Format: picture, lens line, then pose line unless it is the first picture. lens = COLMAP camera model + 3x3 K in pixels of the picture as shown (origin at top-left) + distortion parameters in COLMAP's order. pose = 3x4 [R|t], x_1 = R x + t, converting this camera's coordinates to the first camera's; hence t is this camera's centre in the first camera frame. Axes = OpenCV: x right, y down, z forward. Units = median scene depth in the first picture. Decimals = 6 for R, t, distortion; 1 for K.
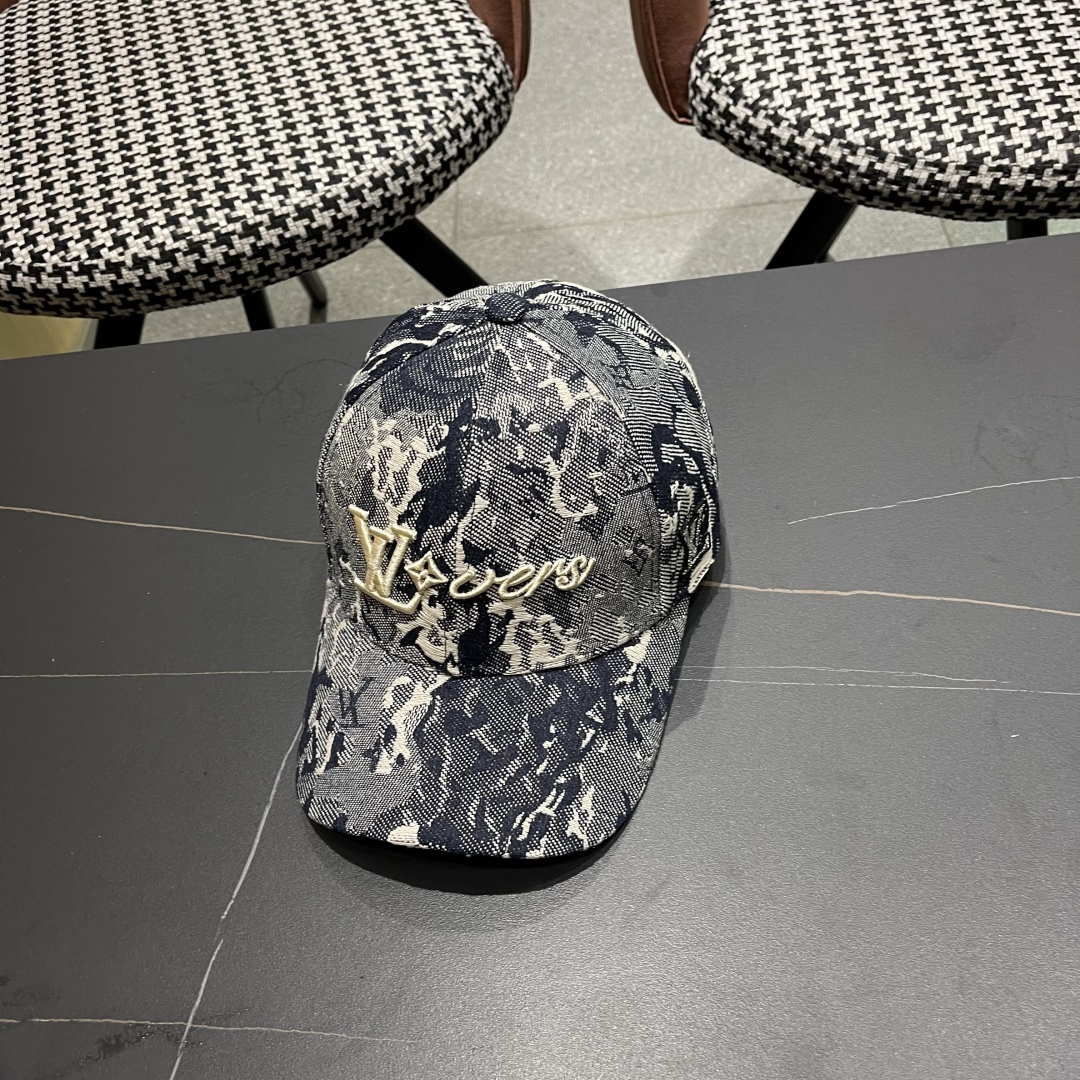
lens RADIAL K [[1126.8, 0, 535.6], [0, 1126.8, 559.6], [0, 0, 1]] dist [0.027781, -0.006177]
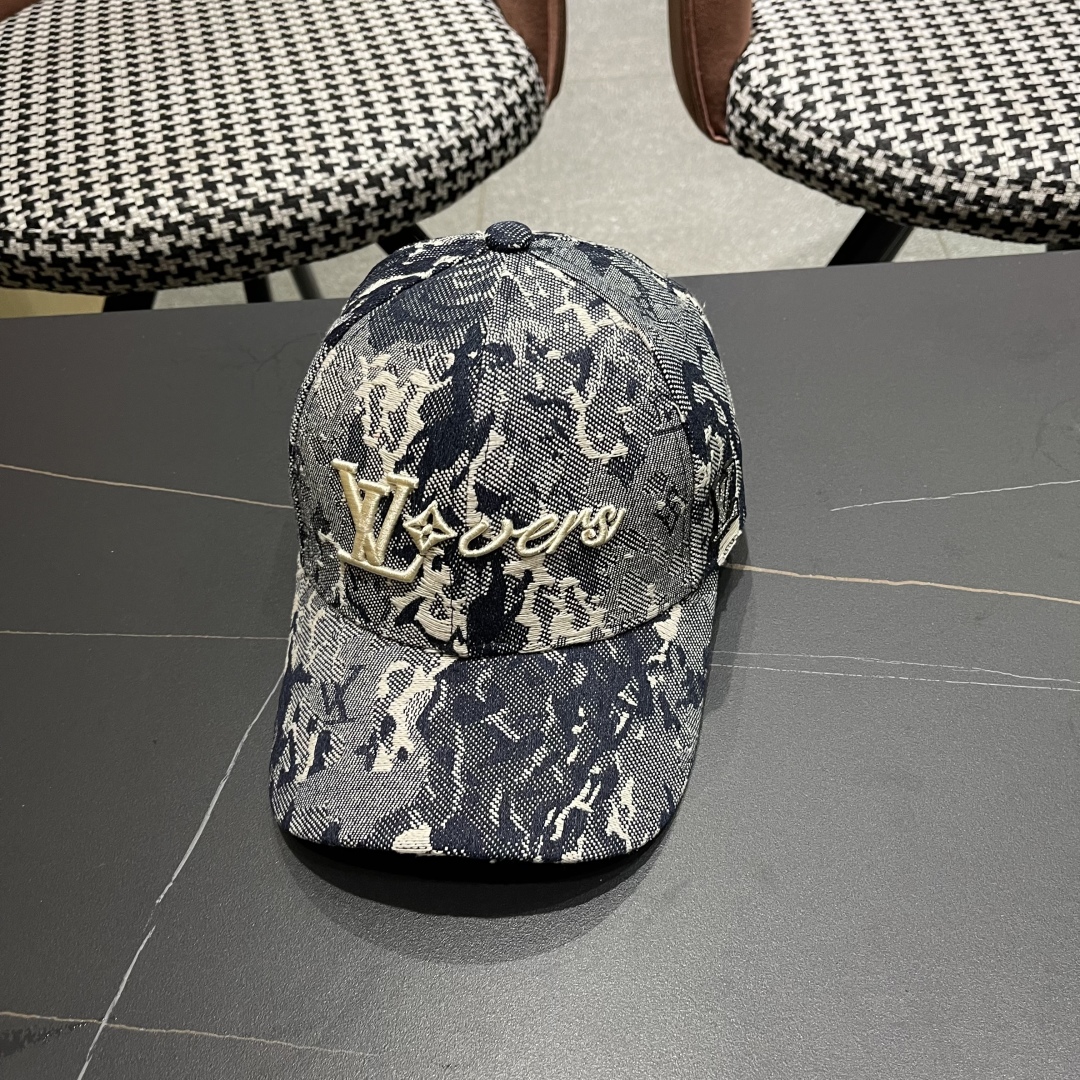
lens RADIAL K [[1129.6, 0, 541.7], [0, 1129.6, 562.3], [0, 0, 1]] dist [0.016791, 0.011514]
pose [[0.998336, 0.057298, 0.006482, -0.007098], [-0.056369, 0.993426, -0.099633, 0.083081], [-0.012148, 0.099102, 0.995003, 0.082433]]
